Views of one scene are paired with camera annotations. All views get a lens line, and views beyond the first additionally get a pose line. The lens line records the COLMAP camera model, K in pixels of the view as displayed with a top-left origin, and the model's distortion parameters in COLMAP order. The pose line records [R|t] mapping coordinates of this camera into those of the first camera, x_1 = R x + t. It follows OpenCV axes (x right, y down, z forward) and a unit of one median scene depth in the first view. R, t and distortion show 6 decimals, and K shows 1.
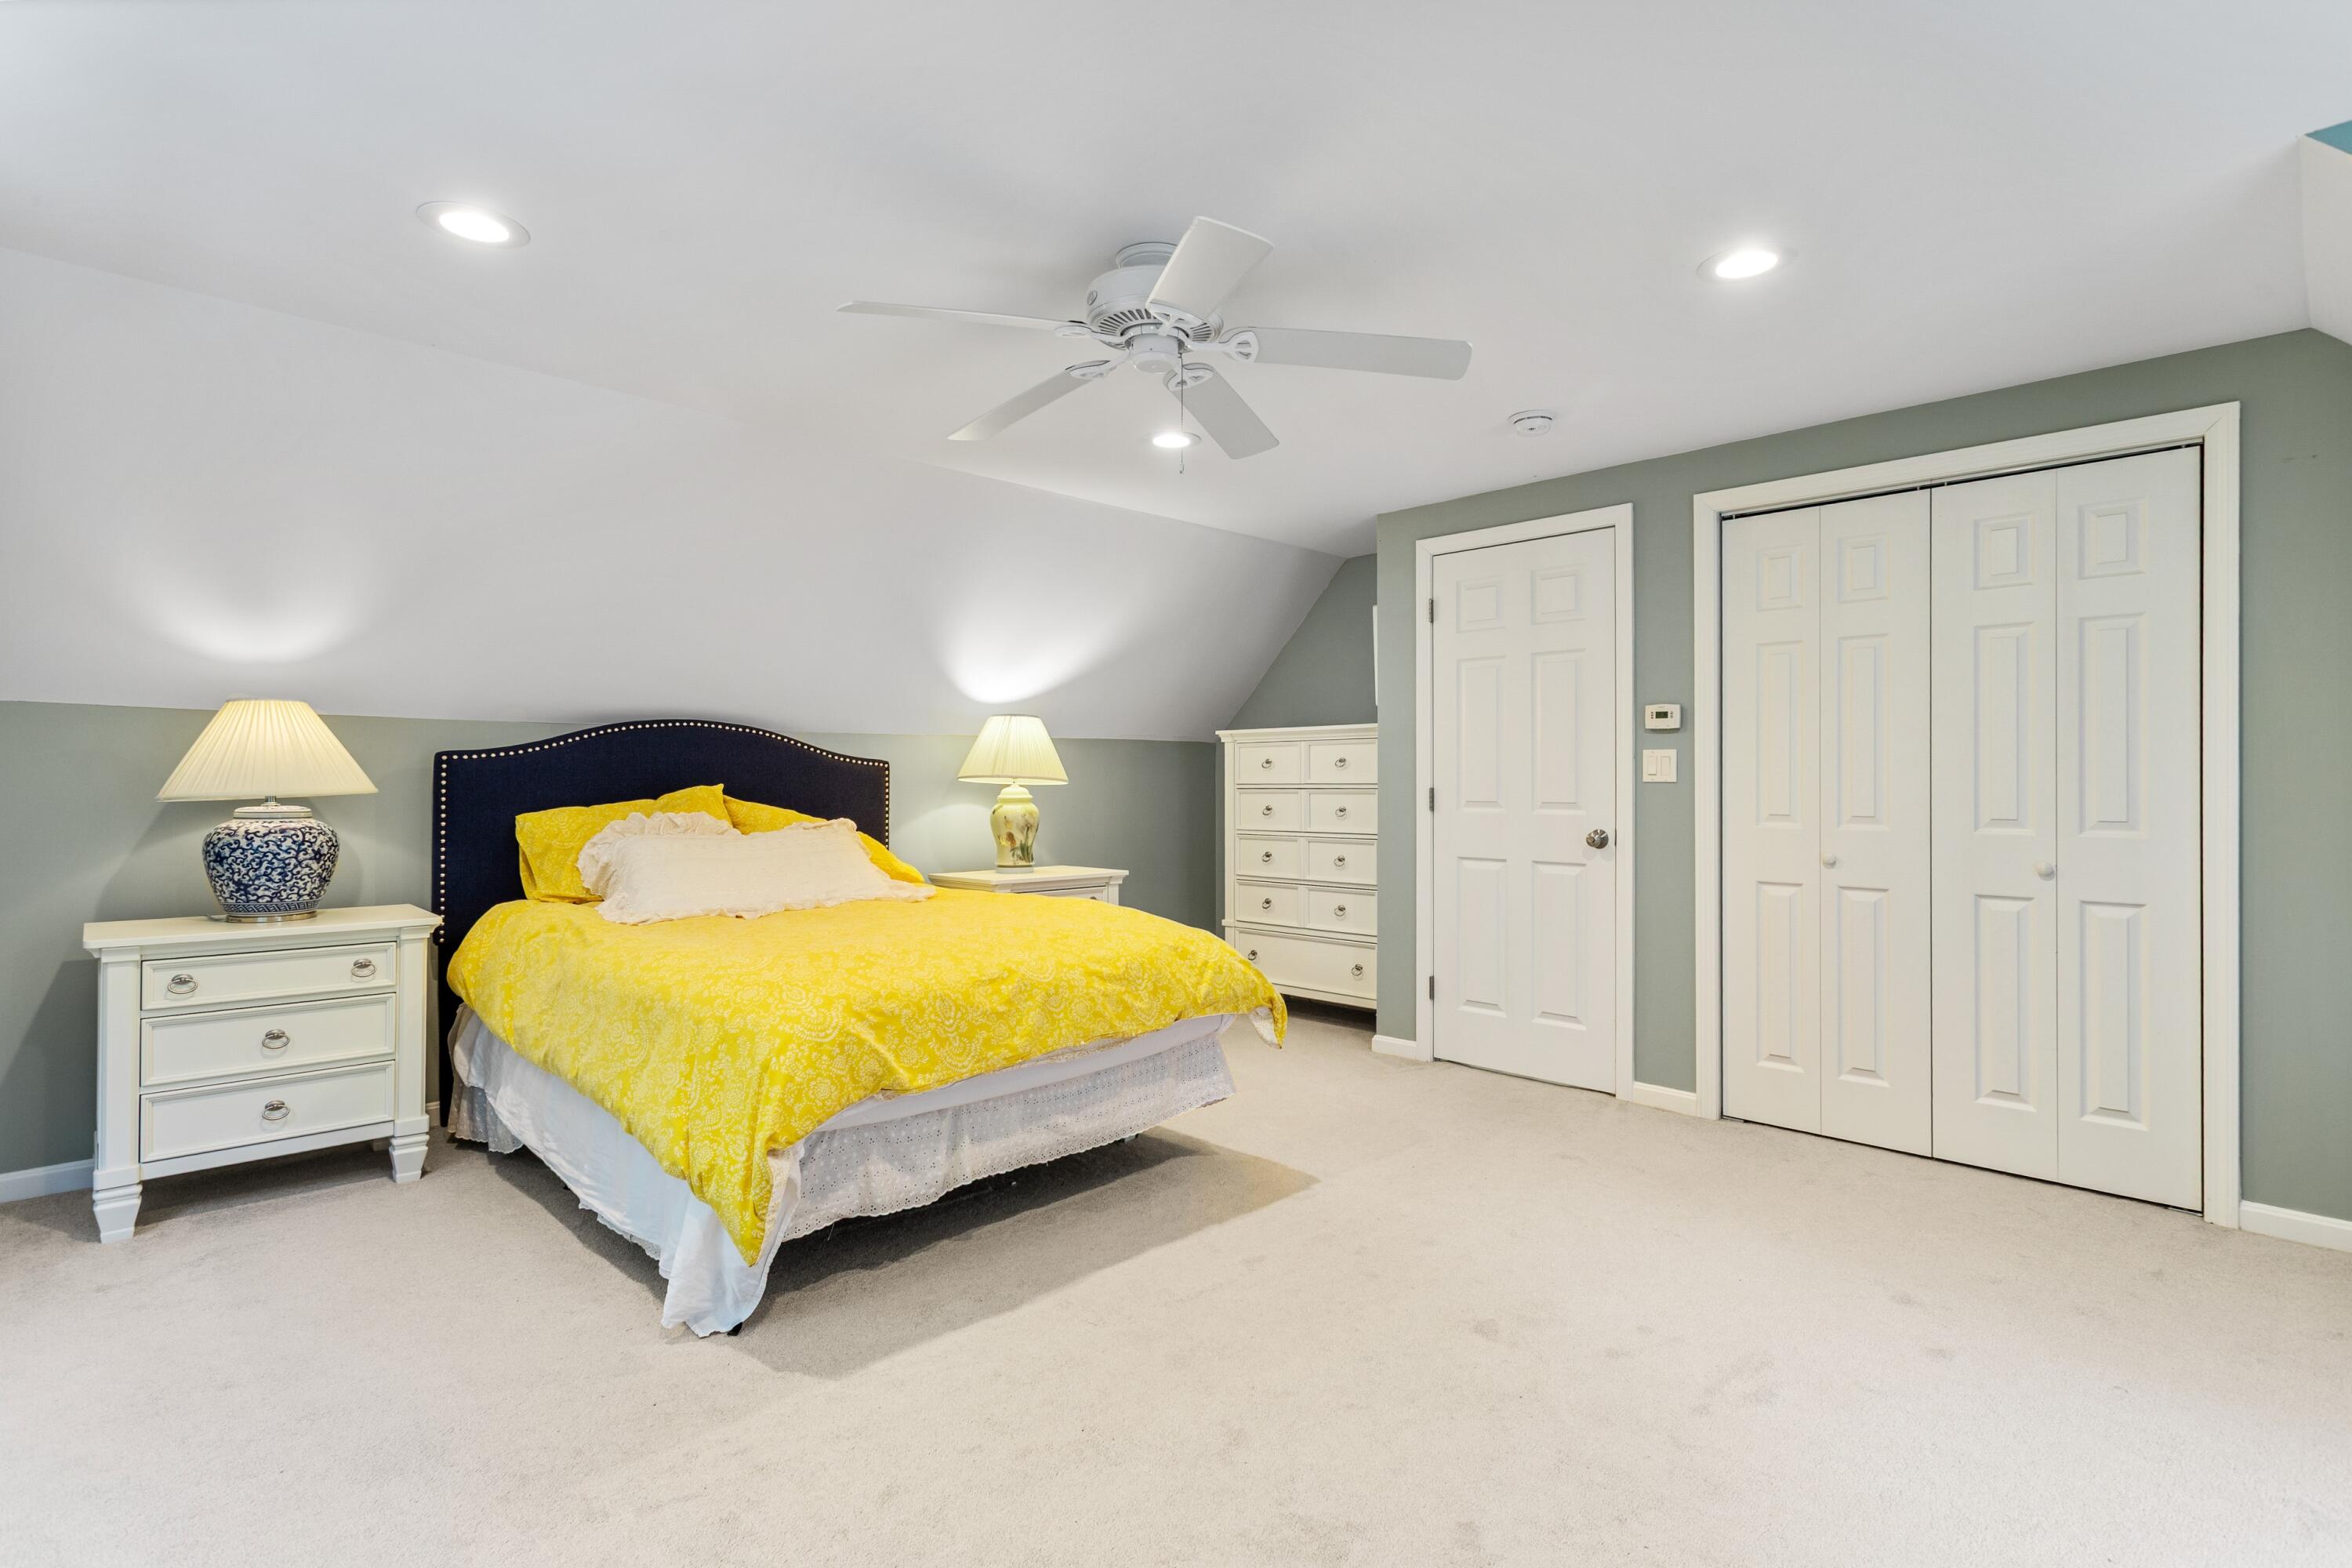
lens RADIAL K [[1170.2, 0, 1142.2], [0, 1170.2, 774.1], [0, 0, 1]] dist [0.002263, 0.000332]
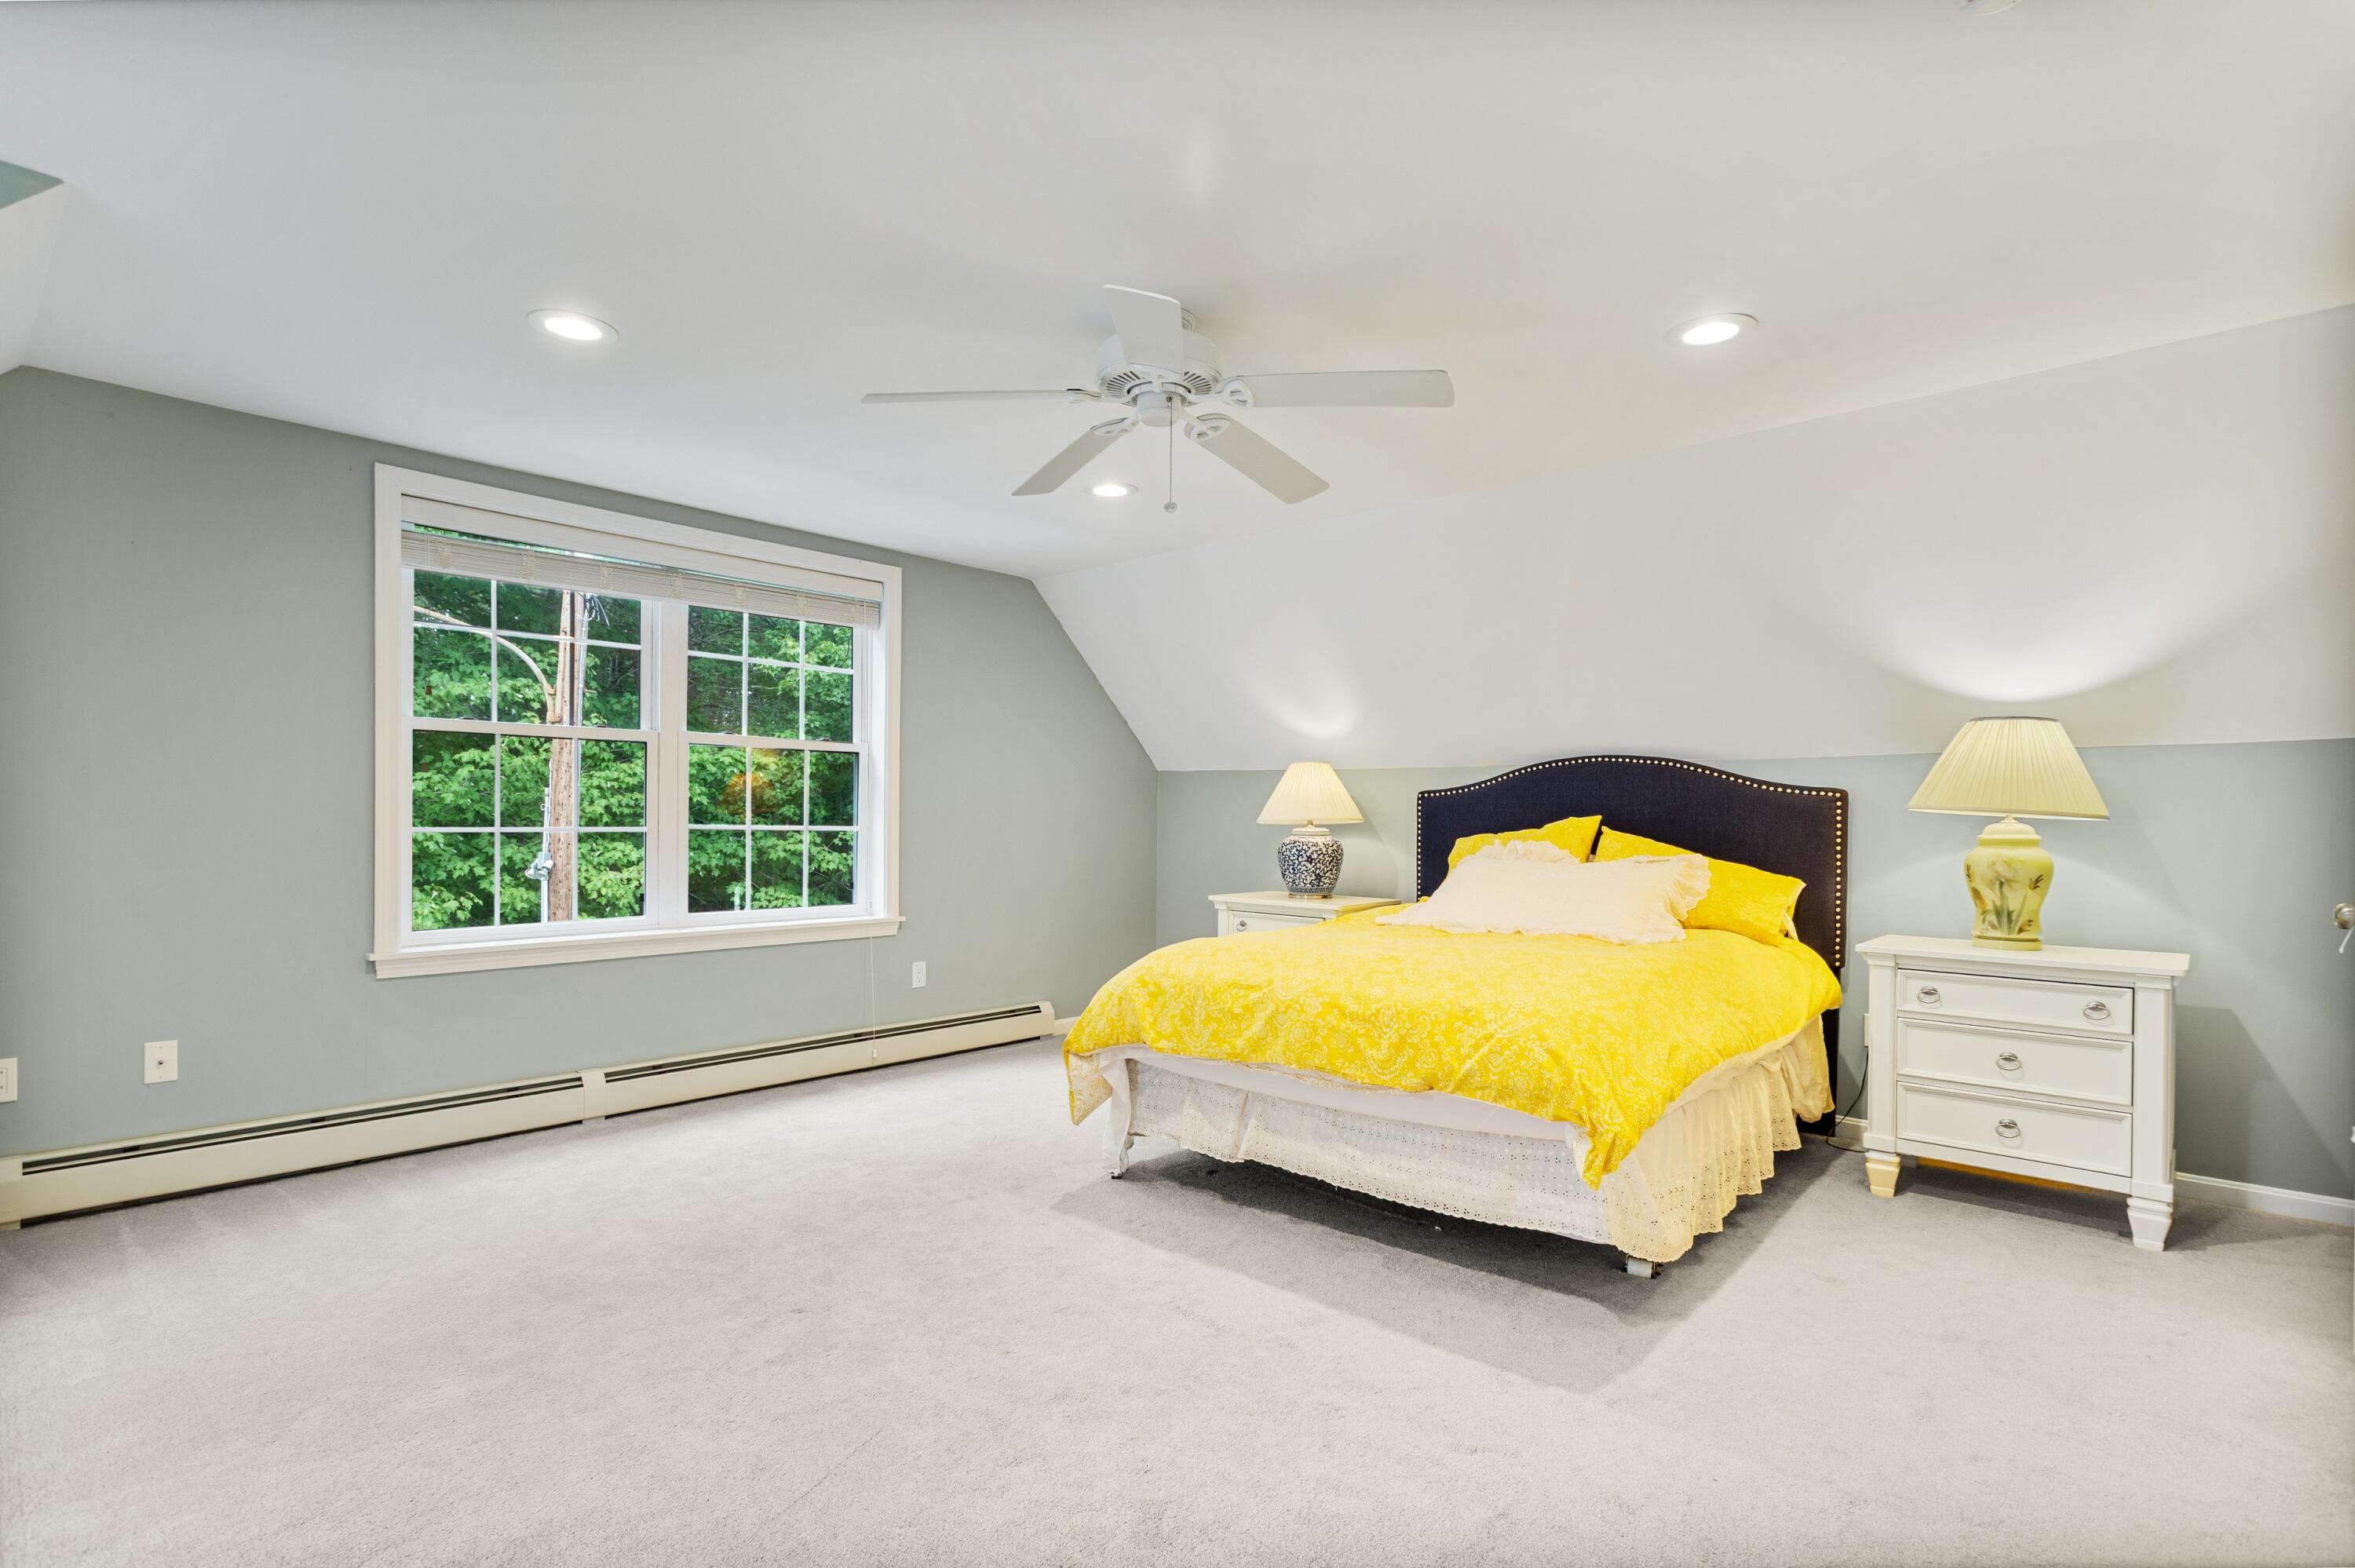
lens RADIAL K [[1095.0, 0, 1166.5], [0, 1095.0, 806.6], [0, 0, 1]] dist [0.003244, 0.000476]
pose [[0.066451, -0.006232, -0.997770, 0.739669], [0.001551, 0.999980, -0.006143, 0.006892], [0.997788, -0.001140, 0.066459, 0.679795]]
